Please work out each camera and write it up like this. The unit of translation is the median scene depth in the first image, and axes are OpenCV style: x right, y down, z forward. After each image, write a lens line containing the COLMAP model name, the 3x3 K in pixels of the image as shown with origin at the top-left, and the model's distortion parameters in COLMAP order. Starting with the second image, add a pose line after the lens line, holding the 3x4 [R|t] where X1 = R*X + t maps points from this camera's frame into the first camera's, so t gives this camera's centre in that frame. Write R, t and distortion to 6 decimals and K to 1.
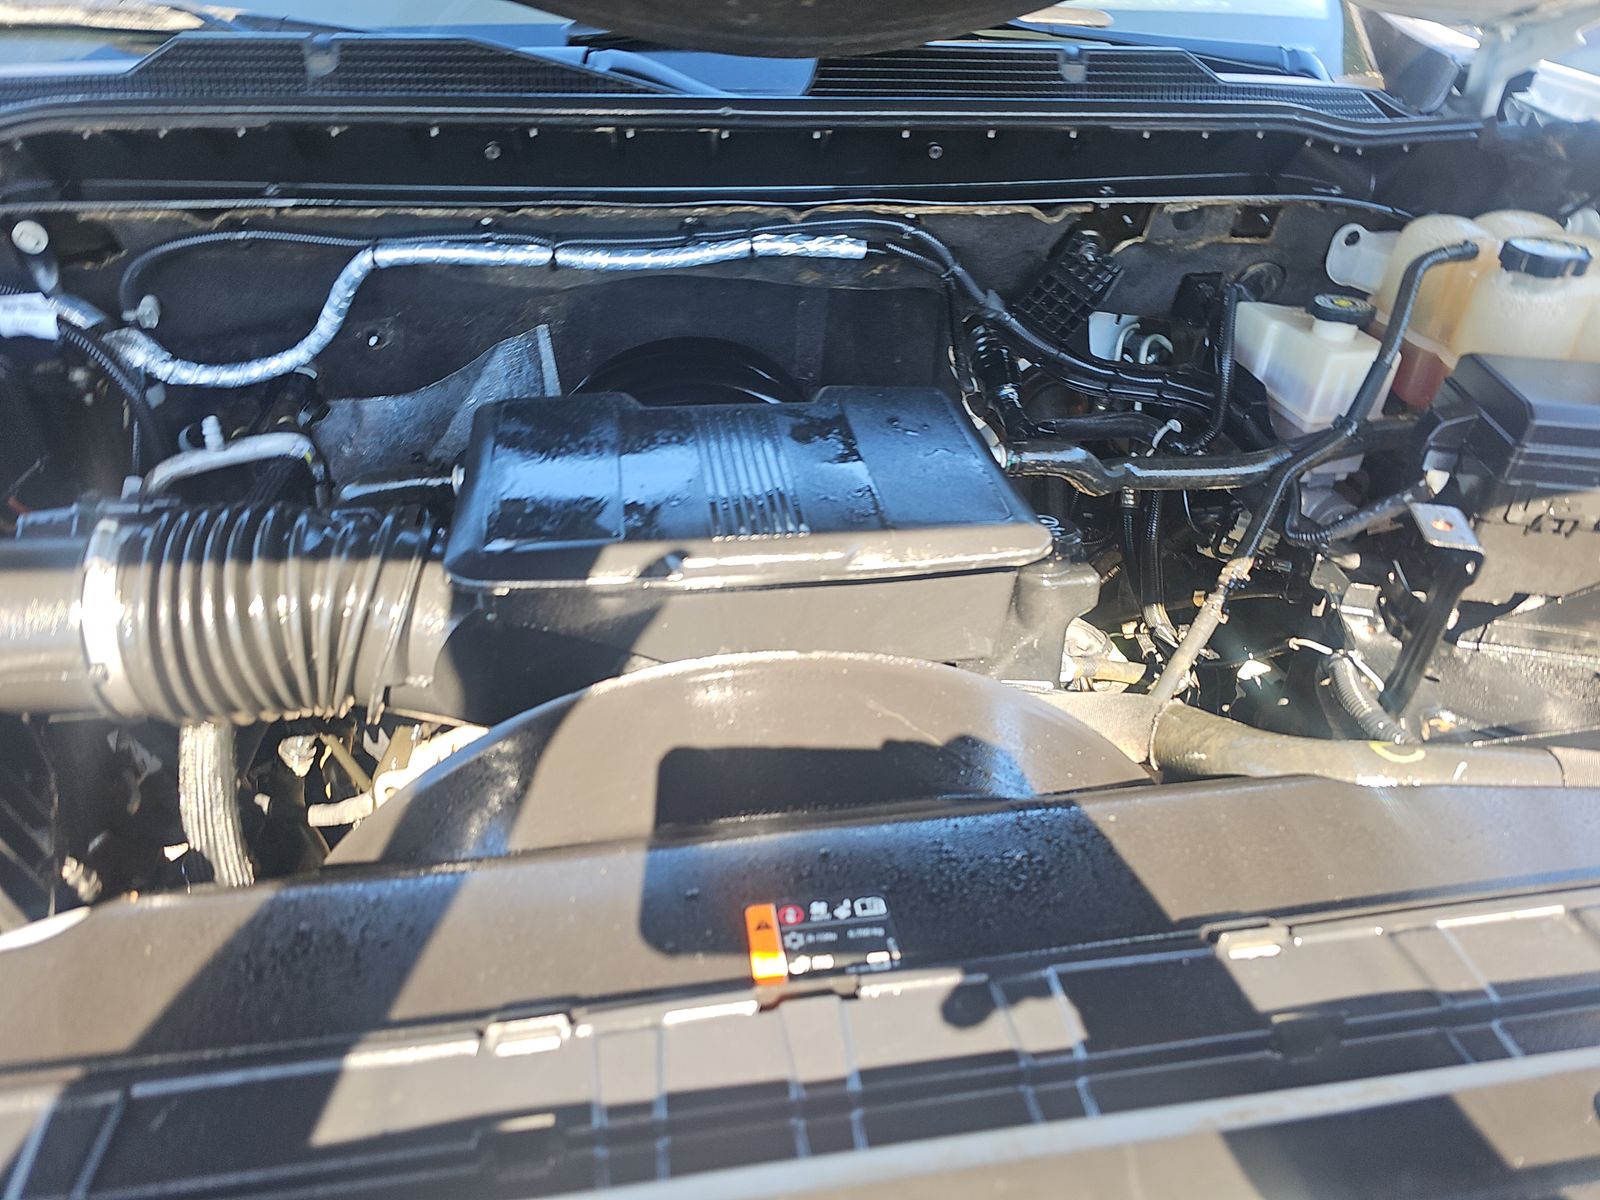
lens RADIAL K [[1038.6, 0, 788.5], [0, 1038.6, 598.1], [0, 0, 1]] dist [0.044525, -0.041803]
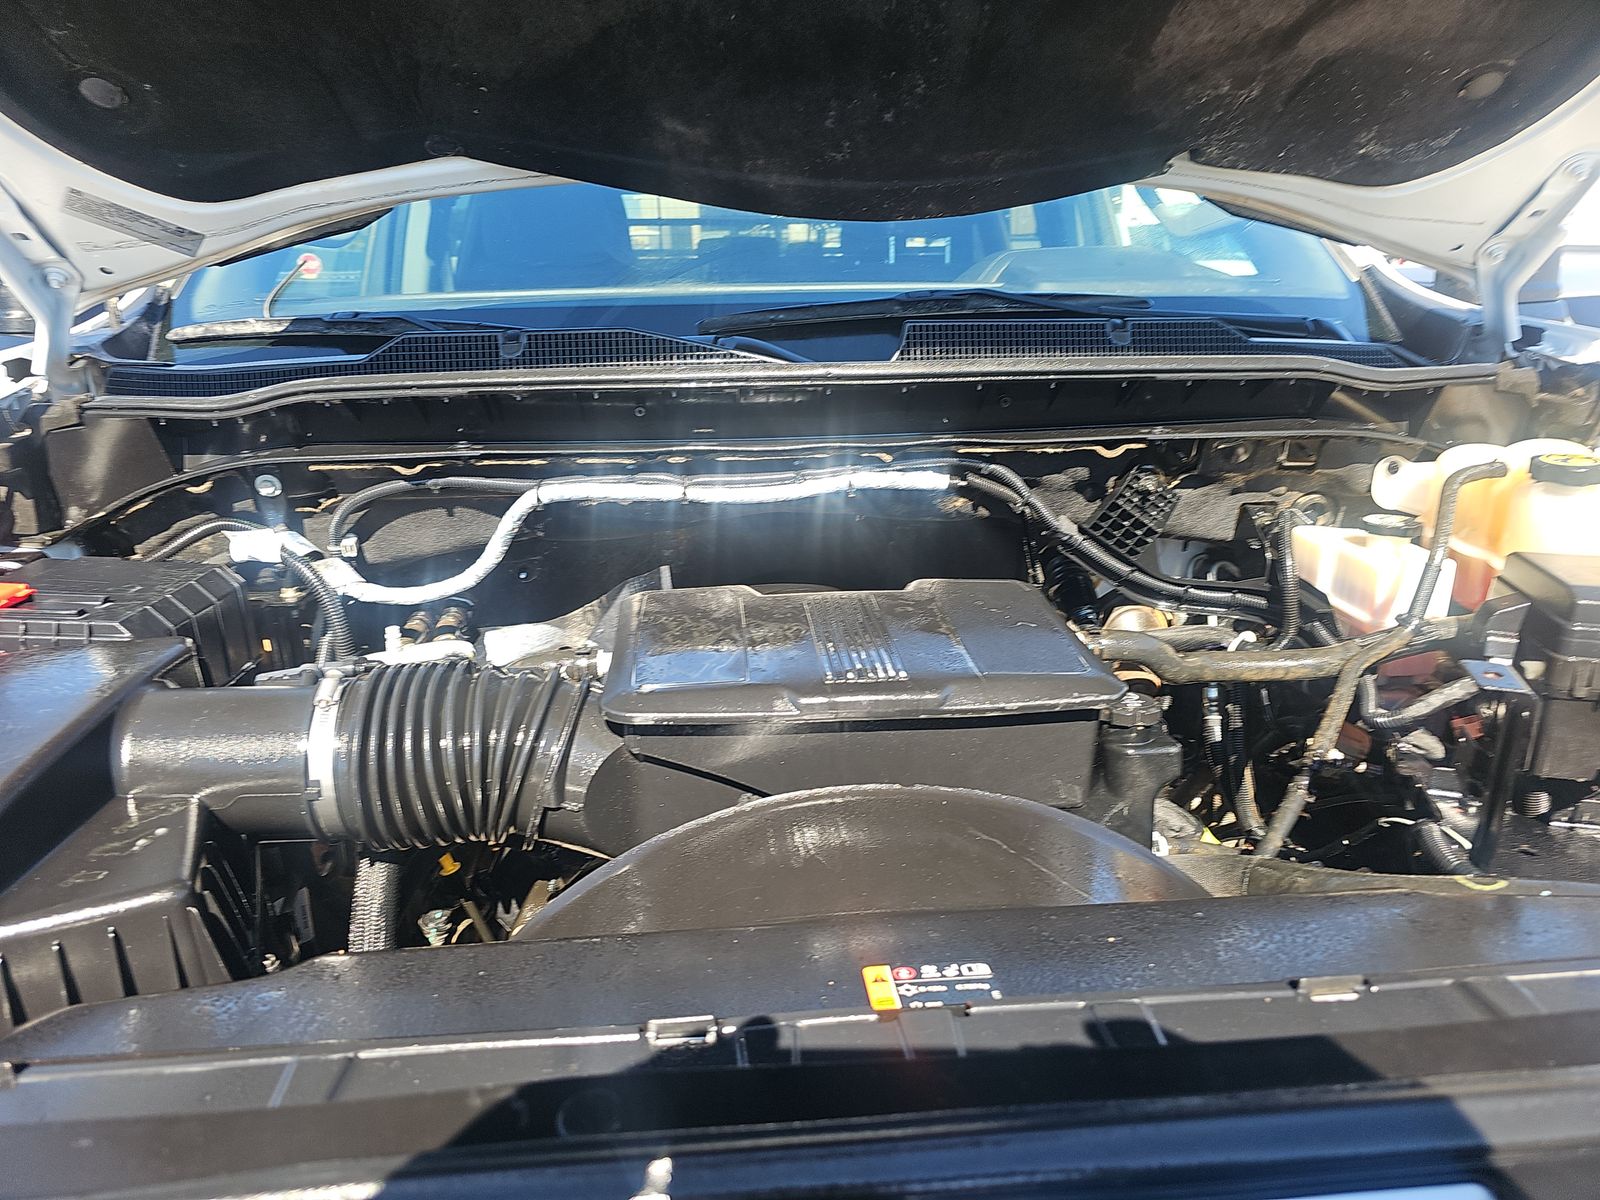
lens RADIAL K [[1038.6, 0, 788.5], [0, 1038.6, 598.1], [0, 0, 1]] dist [0.044525, -0.041803]
pose [[0.996378, -0.013127, -0.084020, -0.011352], [-0.009886, 0.963436, -0.267757, 0.113304], [0.084463, 0.267618, 0.959816, -0.099903]]
